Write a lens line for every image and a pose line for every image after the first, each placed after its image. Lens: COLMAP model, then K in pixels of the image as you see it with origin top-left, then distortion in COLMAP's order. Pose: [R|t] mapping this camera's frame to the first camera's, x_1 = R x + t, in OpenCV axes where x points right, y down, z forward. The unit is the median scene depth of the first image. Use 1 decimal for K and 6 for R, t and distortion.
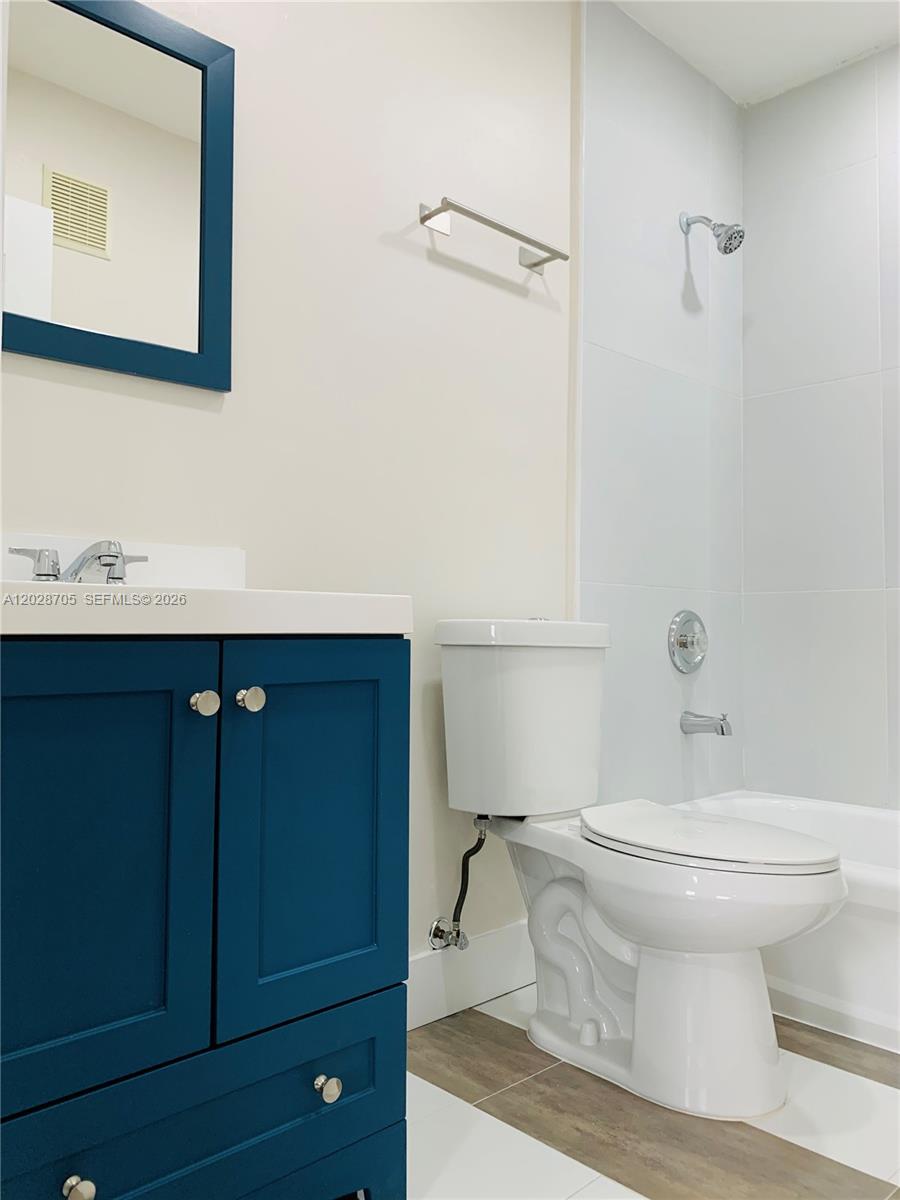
lens RADIAL K [[907.8, 0, 450.0], [0, 907.8, 600.0], [0, 0, 1]] dist [-0.001206, -0.002241]
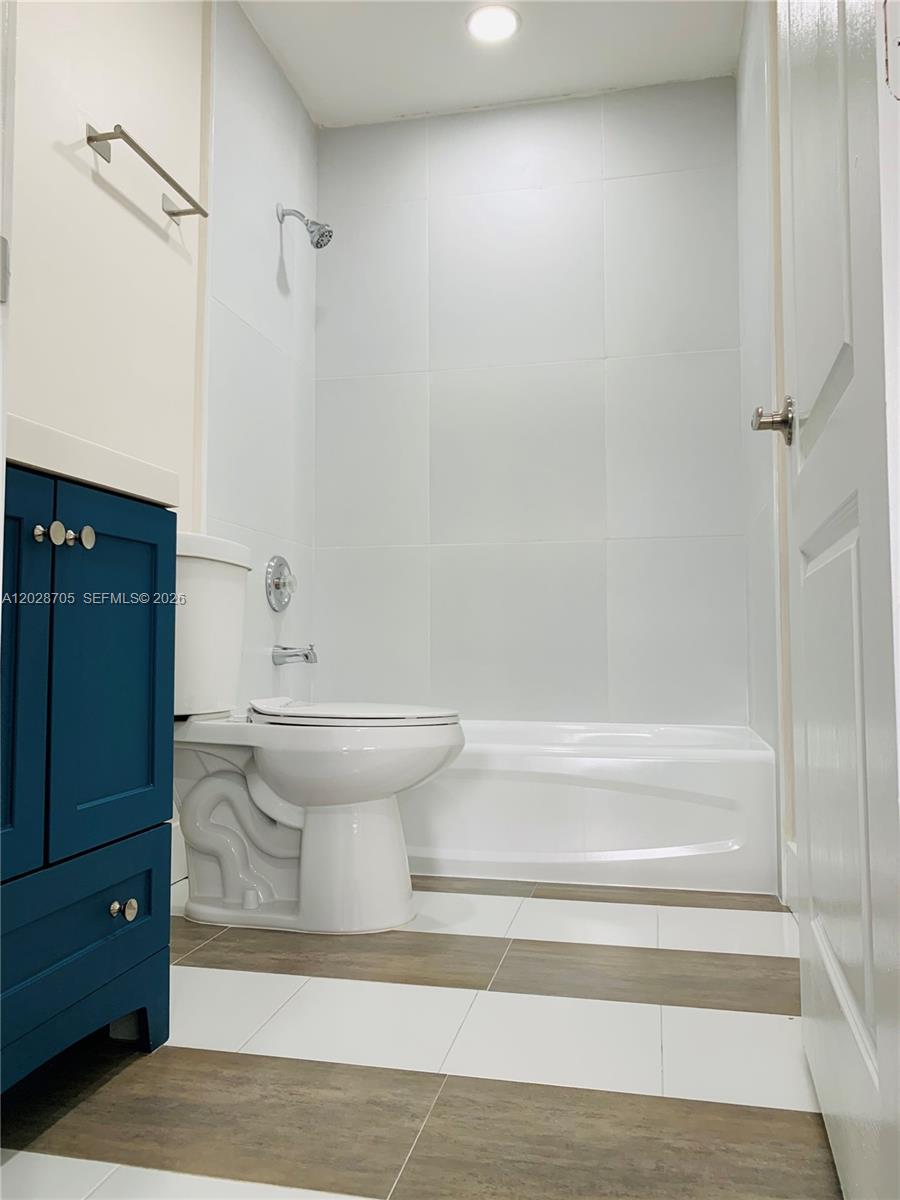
lens RADIAL K [[897.7, 0, 433.7], [0, 897.7, 603.4], [0, 0, 1]] dist [0.069522, -0.111188]
pose [[0.835975, 0.020315, 0.548392, -0.229338], [-0.015644, 0.999791, -0.013189, 0.097672], [-0.548545, 0.002447, 0.836118, -0.055844]]
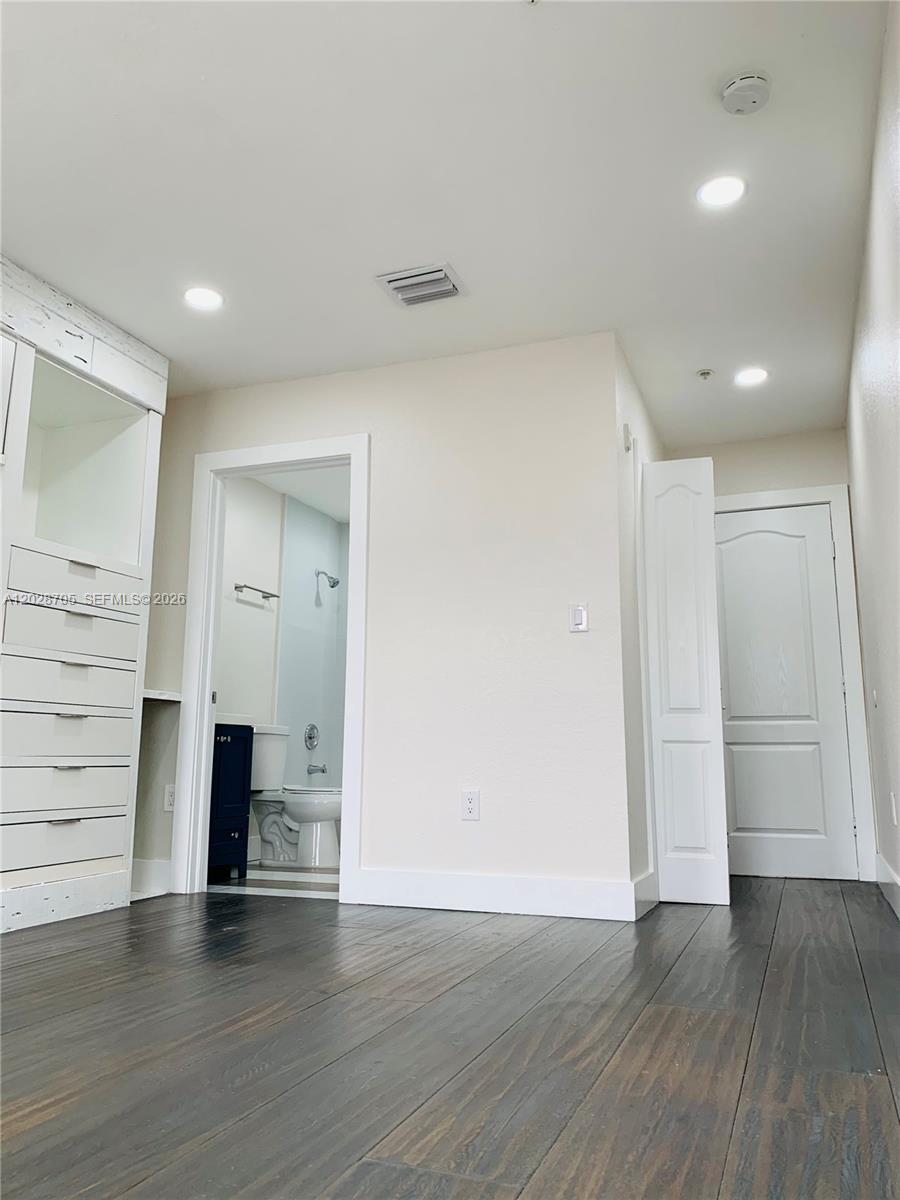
lens RADIAL K [[907.8, 0, 450.0], [0, 907.8, 600.0], [0, 0, 1]] dist [-0.001206, -0.002241]
pose [[0.902012, 0.079704, 0.424289, -0.590664], [-0.020828, 0.989699, -0.141638, 0.022200], [-0.431208, 0.118923, 0.894381, -1.762801]]
